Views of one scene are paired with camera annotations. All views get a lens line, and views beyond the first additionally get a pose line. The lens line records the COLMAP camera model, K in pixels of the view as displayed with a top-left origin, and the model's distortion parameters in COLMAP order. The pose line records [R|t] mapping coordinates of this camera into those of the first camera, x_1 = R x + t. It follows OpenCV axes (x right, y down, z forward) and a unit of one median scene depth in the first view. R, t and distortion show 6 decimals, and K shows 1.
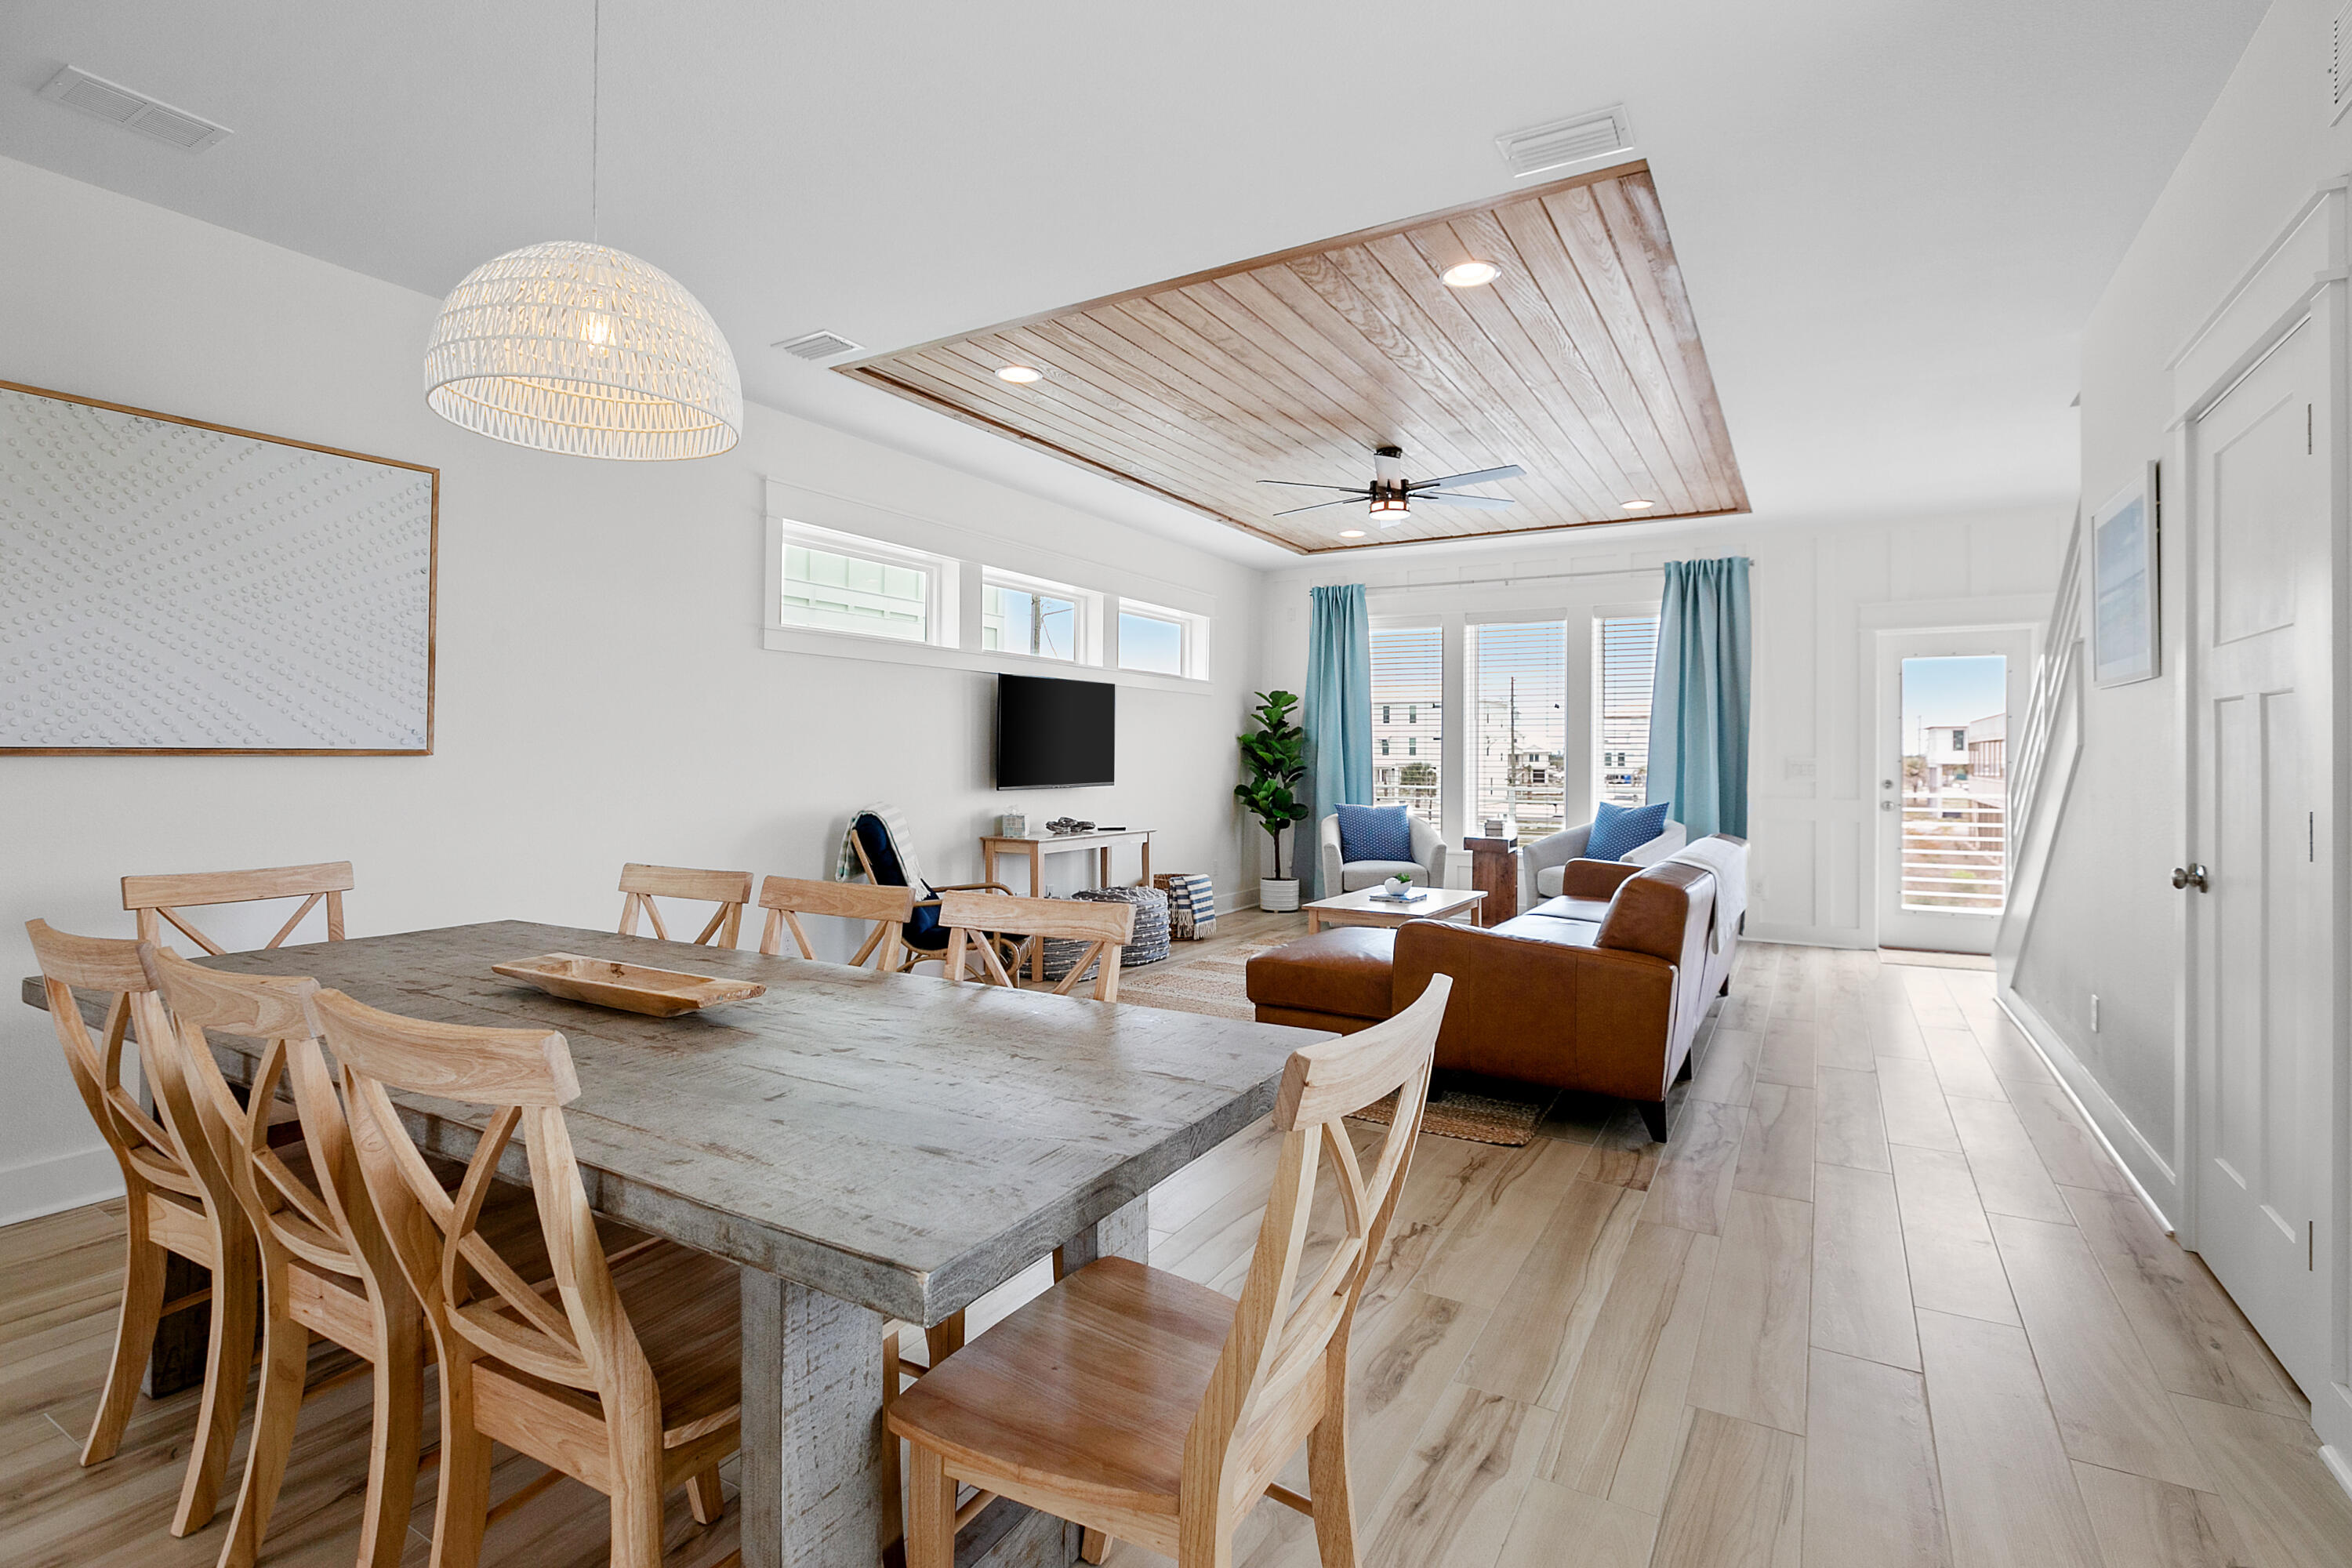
lens RADIAL K [[1109.5, 0, 1182.3], [0, 1109.5, 738.9], [0, 0, 1]] dist [-0.002503, -0.000916]
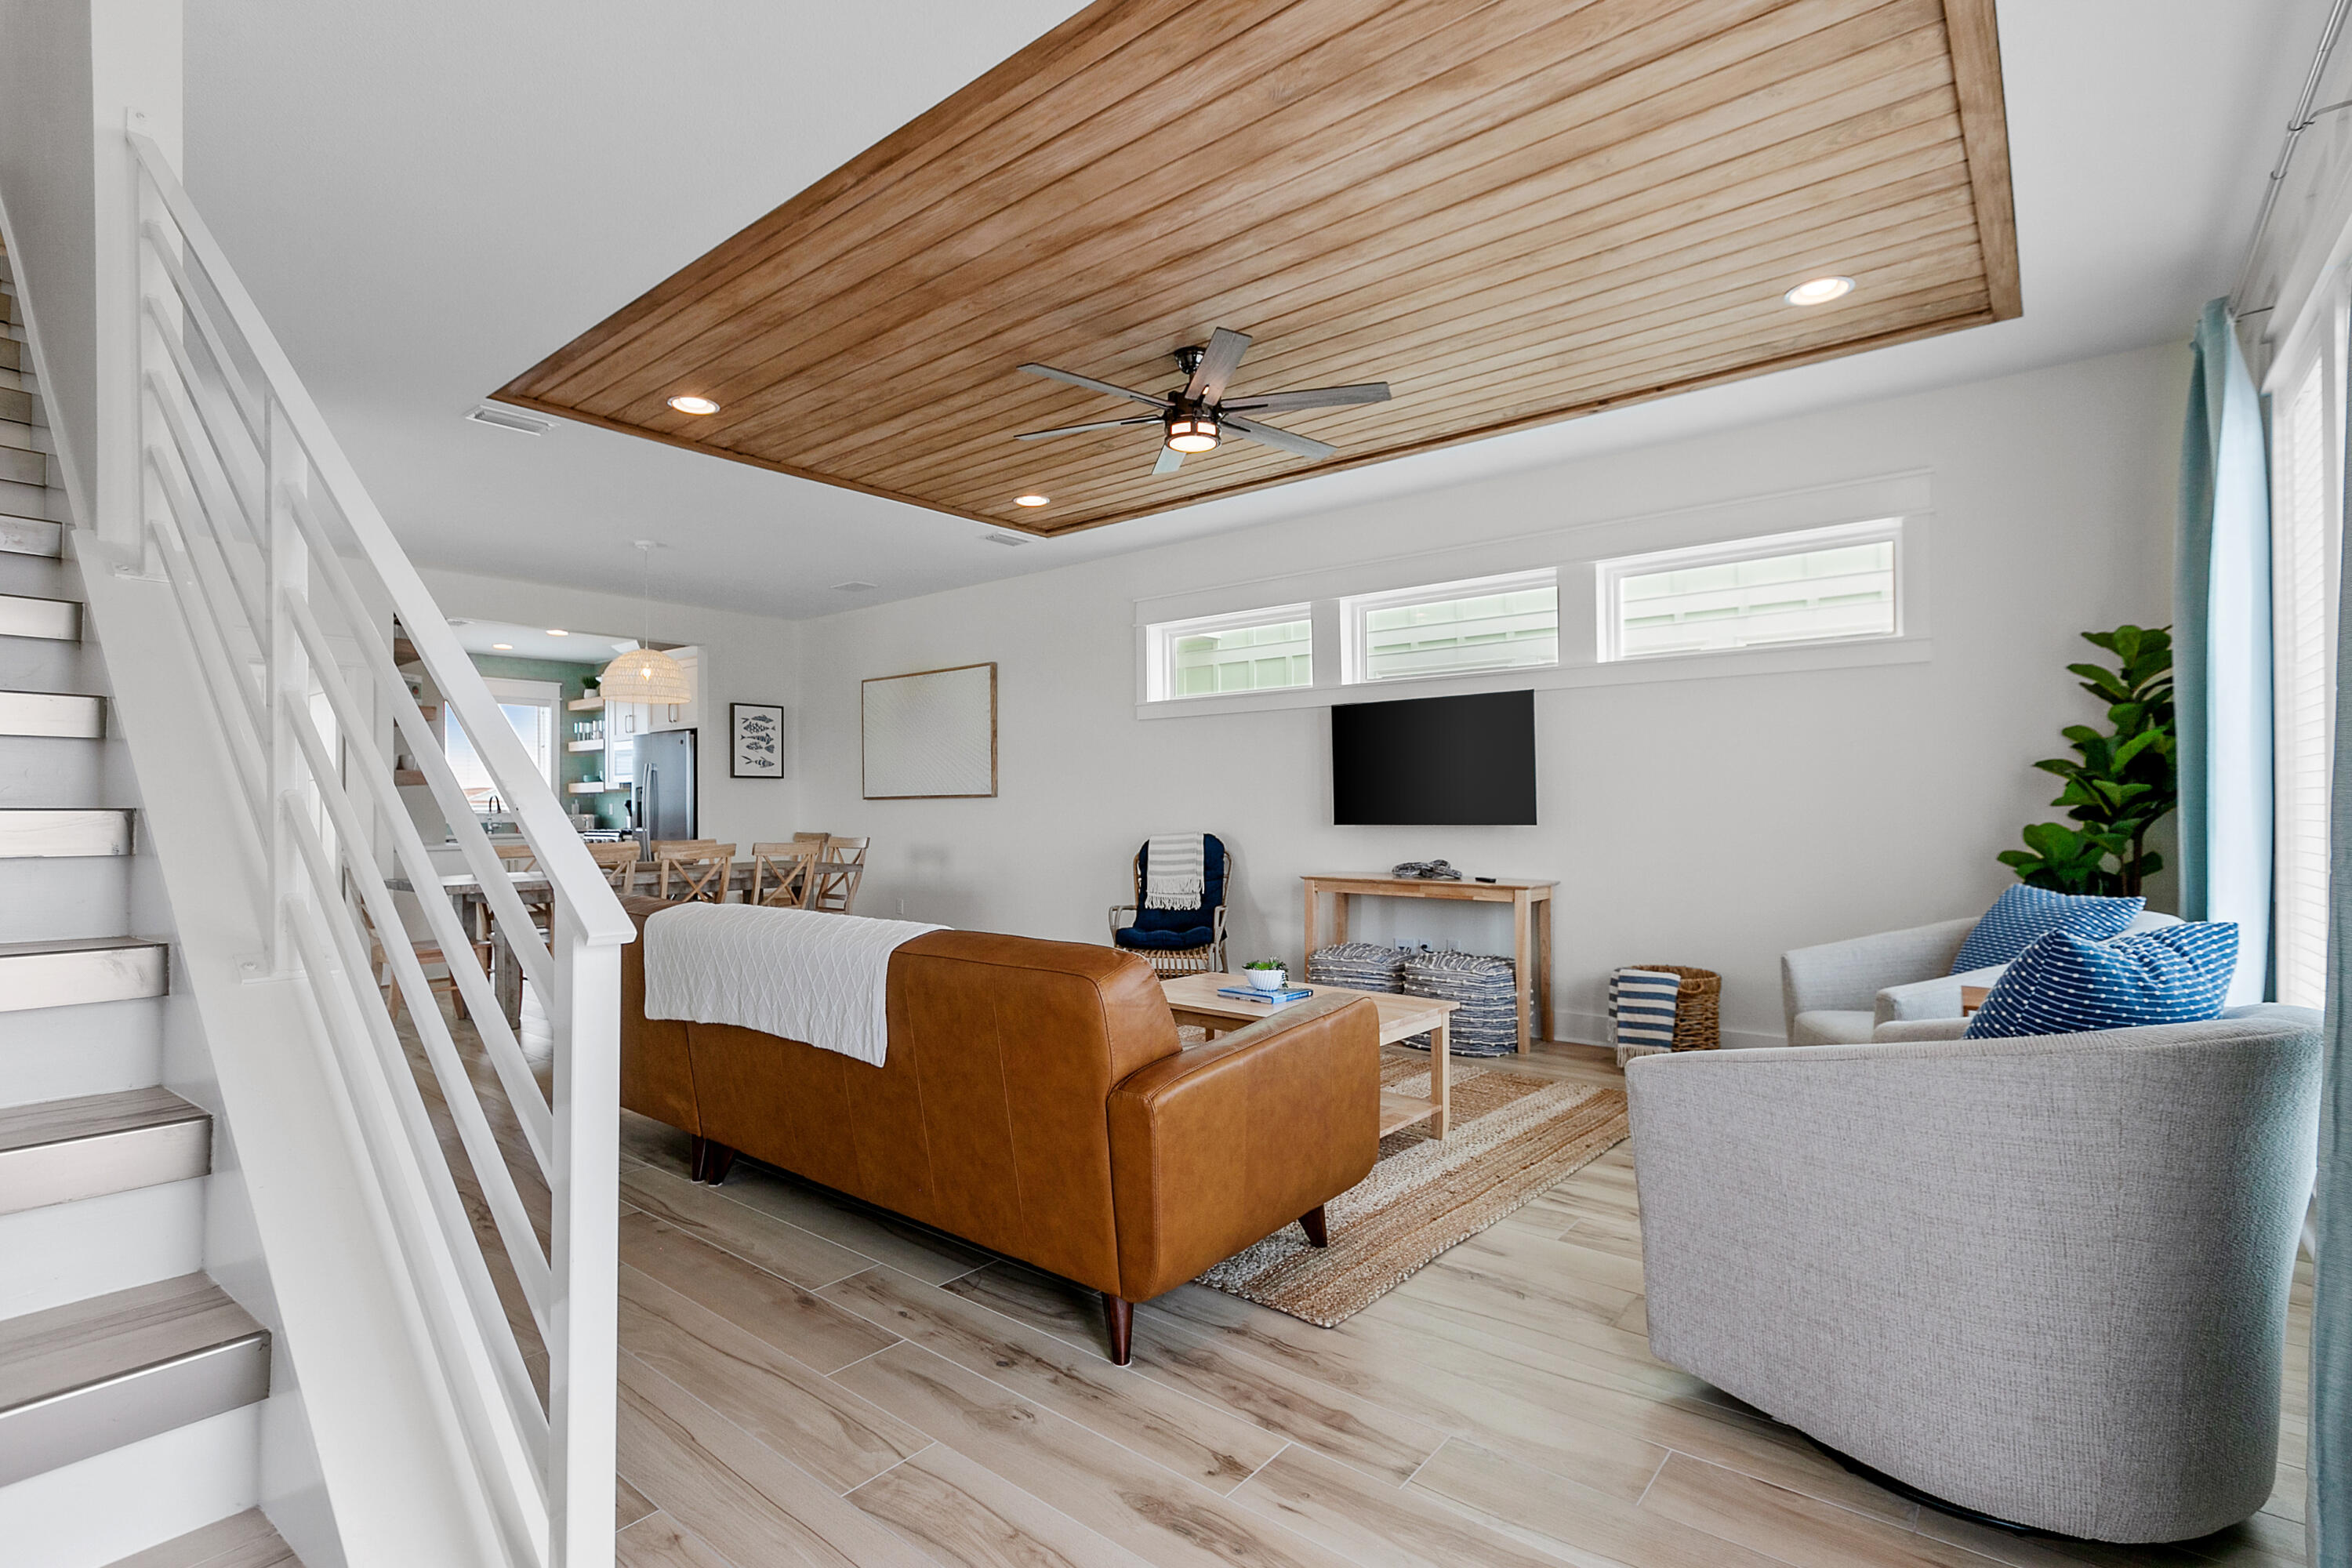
lens RADIAL K [[1079.0, 0, 1160.6], [0, 1079.0, 803.9], [0, 0, 1]] dist [-0.001655, -0.000396]
pose [[-0.166450, -0.006180, -0.986031, 0.679168], [0.024056, 0.999657, -0.010327, 0.028034], [0.985756, -0.025439, -0.166244, 0.849815]]
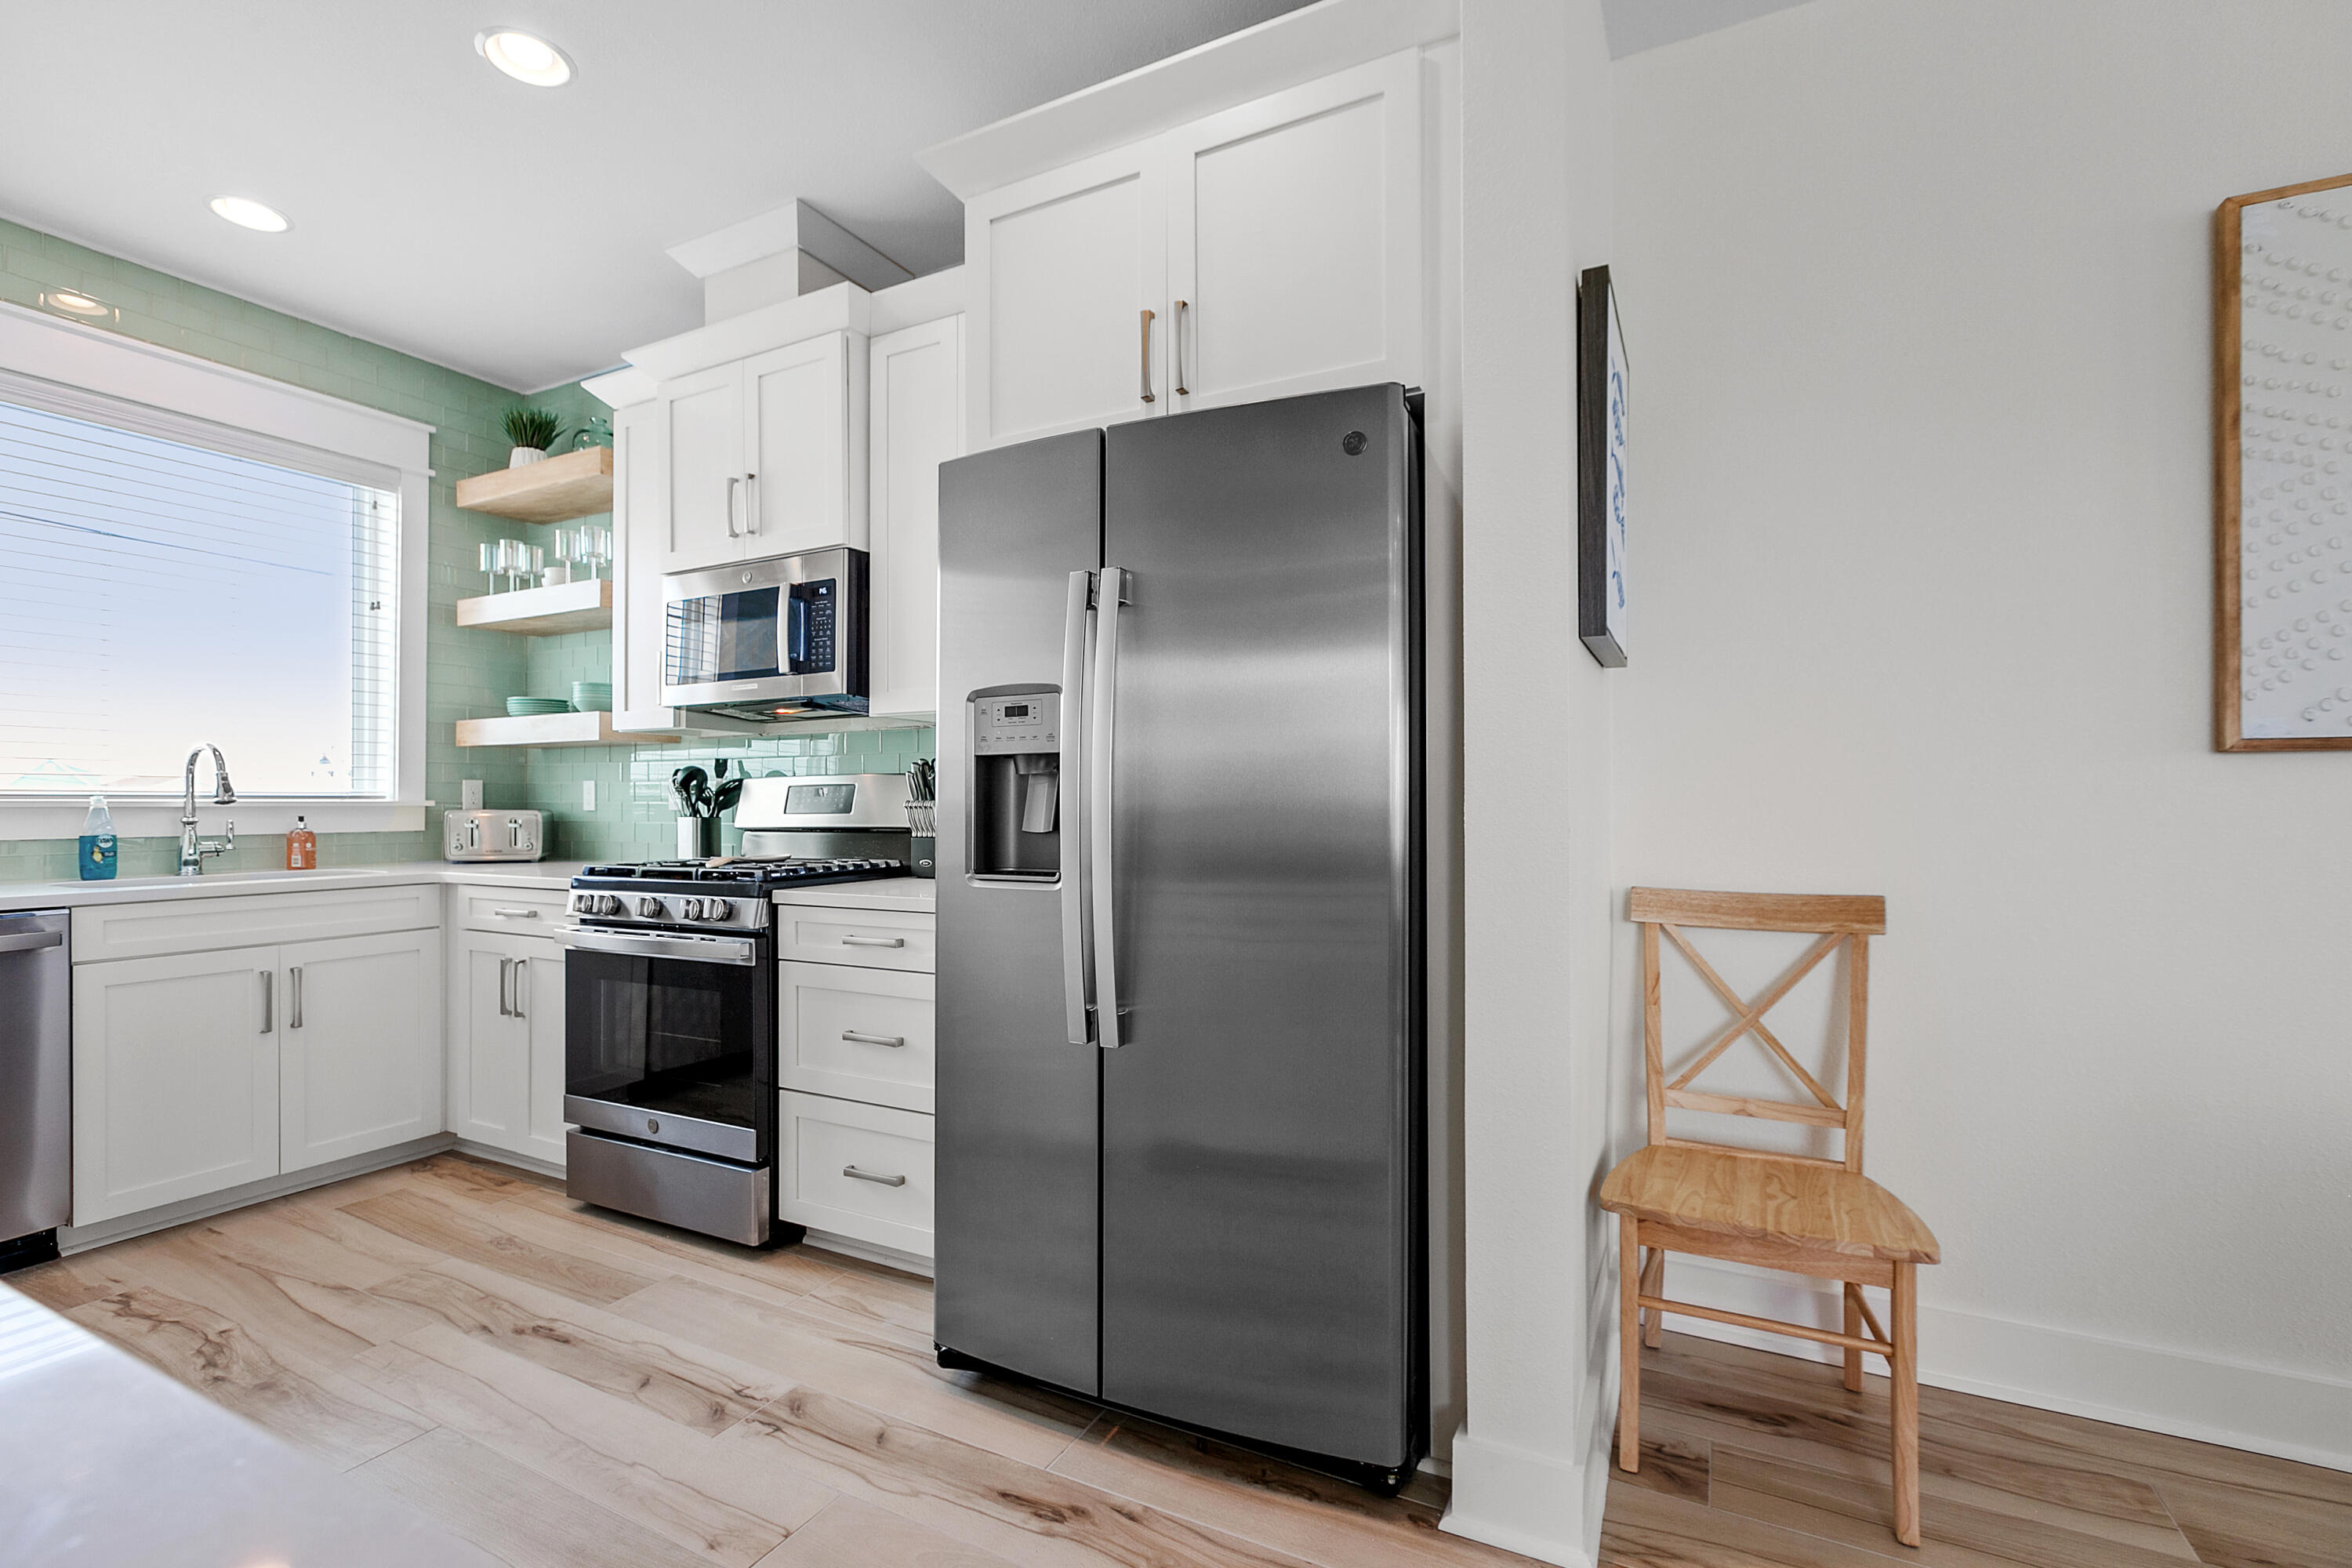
lens RADIAL K [[1079.0, 0, 1201.1], [0, 1079.0, 791.2], [0, 0, 1]] dist [-0.001655, -0.000396]
pose [[0.041731, -0.011157, -0.999067, -0.208283], [0.019909, 0.999748, -0.010333, 0.009919], [0.998930, -0.019460, 0.041943, 0.056147]]
